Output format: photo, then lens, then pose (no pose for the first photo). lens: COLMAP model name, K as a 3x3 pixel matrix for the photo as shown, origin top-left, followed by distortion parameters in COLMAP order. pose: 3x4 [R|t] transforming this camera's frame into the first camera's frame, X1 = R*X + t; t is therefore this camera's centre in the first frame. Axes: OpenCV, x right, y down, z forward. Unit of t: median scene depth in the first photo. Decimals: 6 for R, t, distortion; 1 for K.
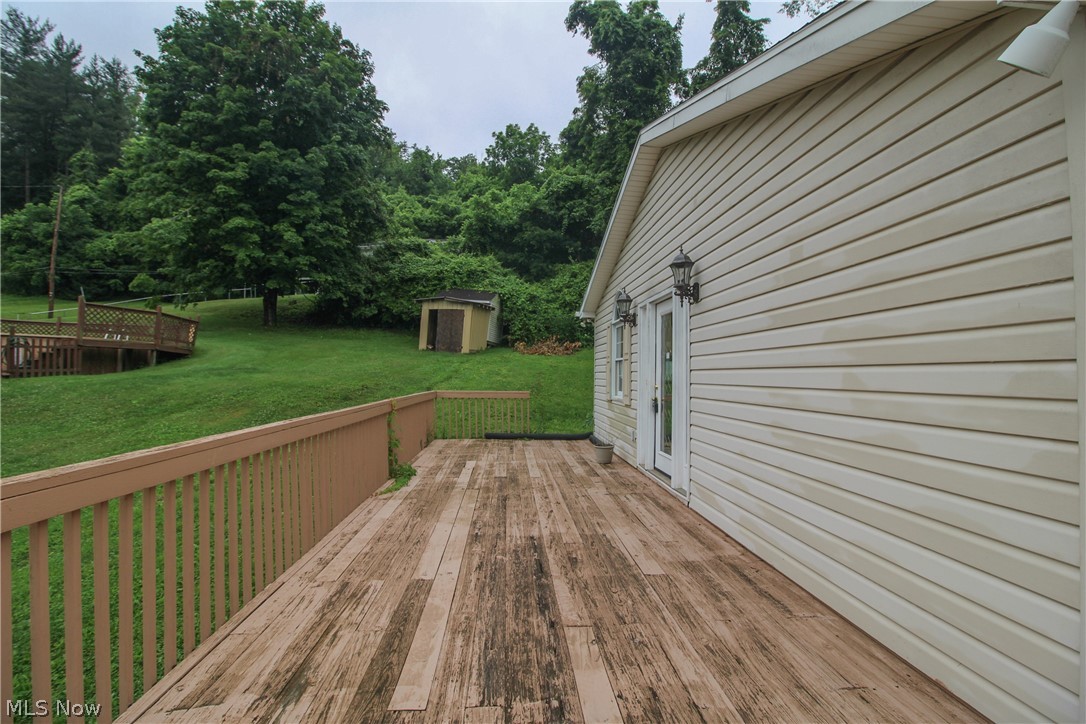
lens RADIAL K [[513.3, 0, 552.5], [0, 513.3, 366.6], [0, 0, 1]] dist [-0.015847, -0.004038]
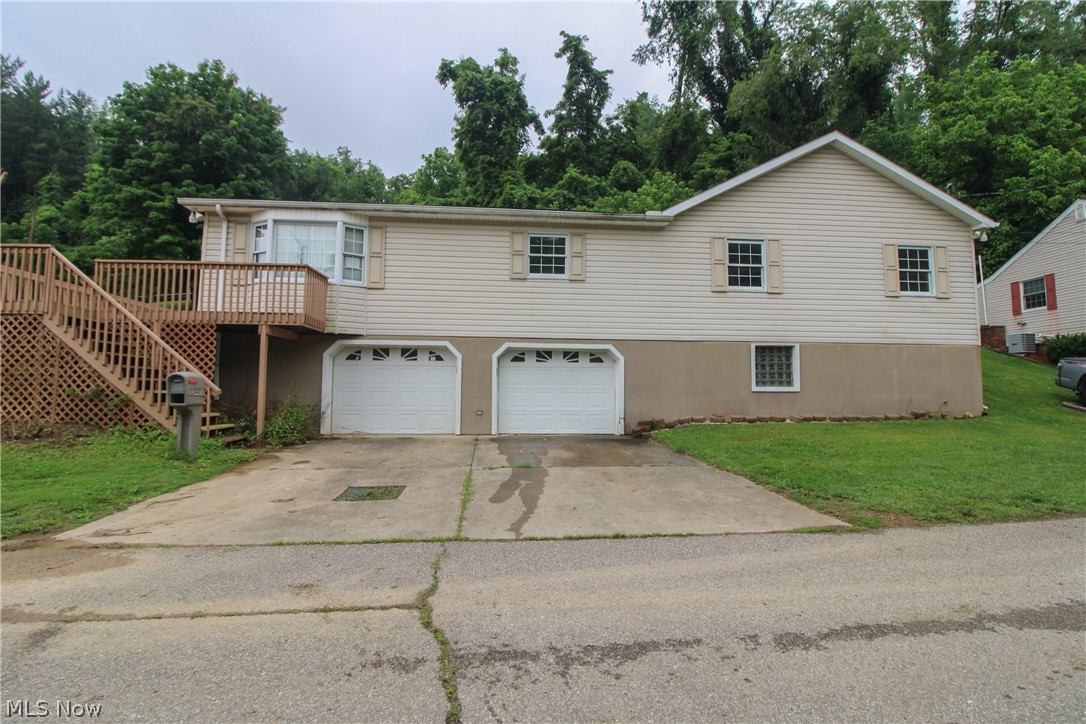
lens RADIAL K [[513.3, 0, 532.5], [0, 513.3, 362.6], [0, 0, 1]] dist [-0.015847, -0.004038]
pose [[0.999732, -0.013805, 0.018593, 0.232110], [0.014311, 0.999523, -0.027353, 0.070932], [-0.018206, 0.027611, 0.999453, -0.260066]]
